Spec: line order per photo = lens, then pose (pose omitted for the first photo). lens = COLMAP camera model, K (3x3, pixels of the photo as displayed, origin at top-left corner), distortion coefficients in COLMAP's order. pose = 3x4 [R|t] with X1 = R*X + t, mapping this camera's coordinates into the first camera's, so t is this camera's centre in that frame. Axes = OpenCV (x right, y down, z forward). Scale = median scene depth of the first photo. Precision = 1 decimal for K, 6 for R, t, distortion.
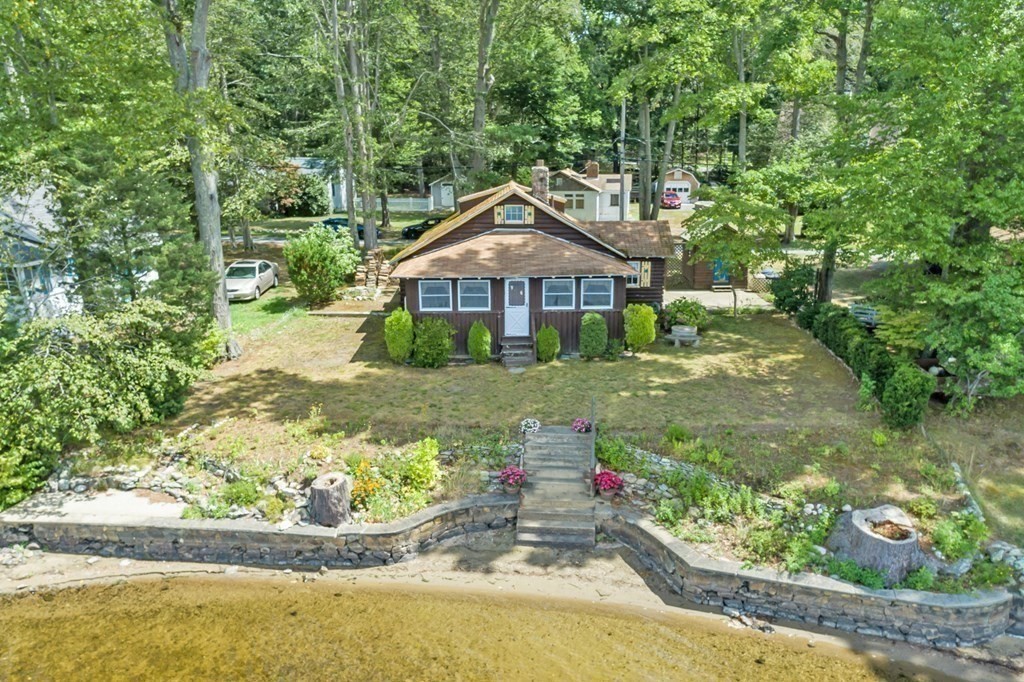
lens RADIAL K [[623.1, 0, 558.3], [0, 623.1, 341.4], [0, 0, 1]] dist [0.028300, 0.002964]
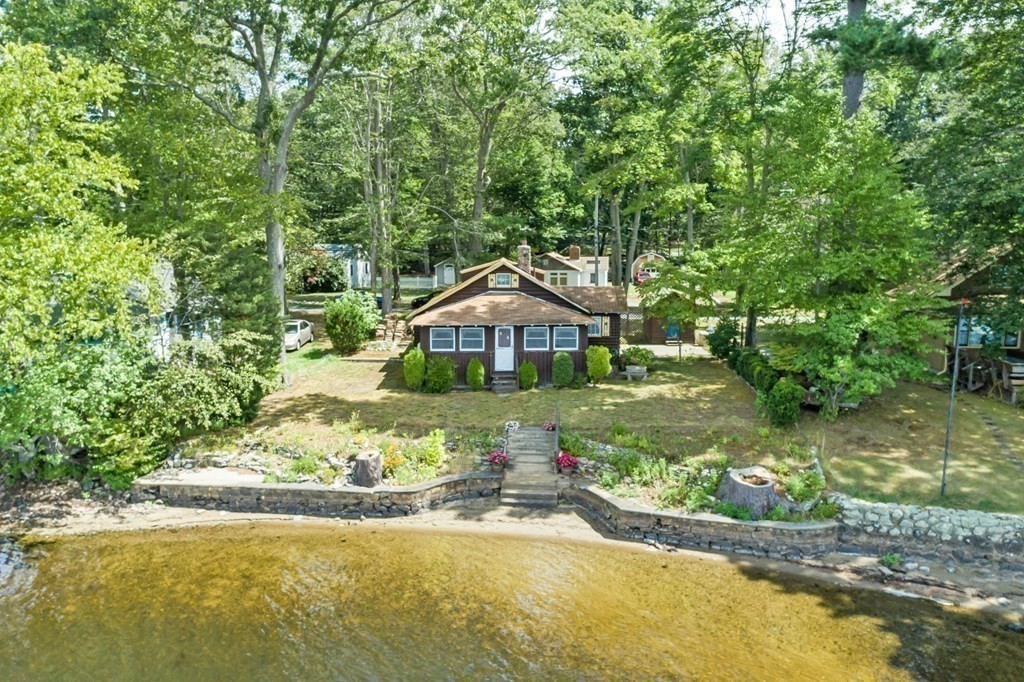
lens RADIAL K [[623.1, 0, 558.3], [0, 623.1, 341.4], [0, 0, 1]] dist [0.028300, 0.002964]
pose [[0.999978, -0.003529, 0.005595, 0.050602], [0.004261, 0.990596, -0.136756, 0.142015], [-0.005060, 0.136777, 0.990589, -0.385823]]
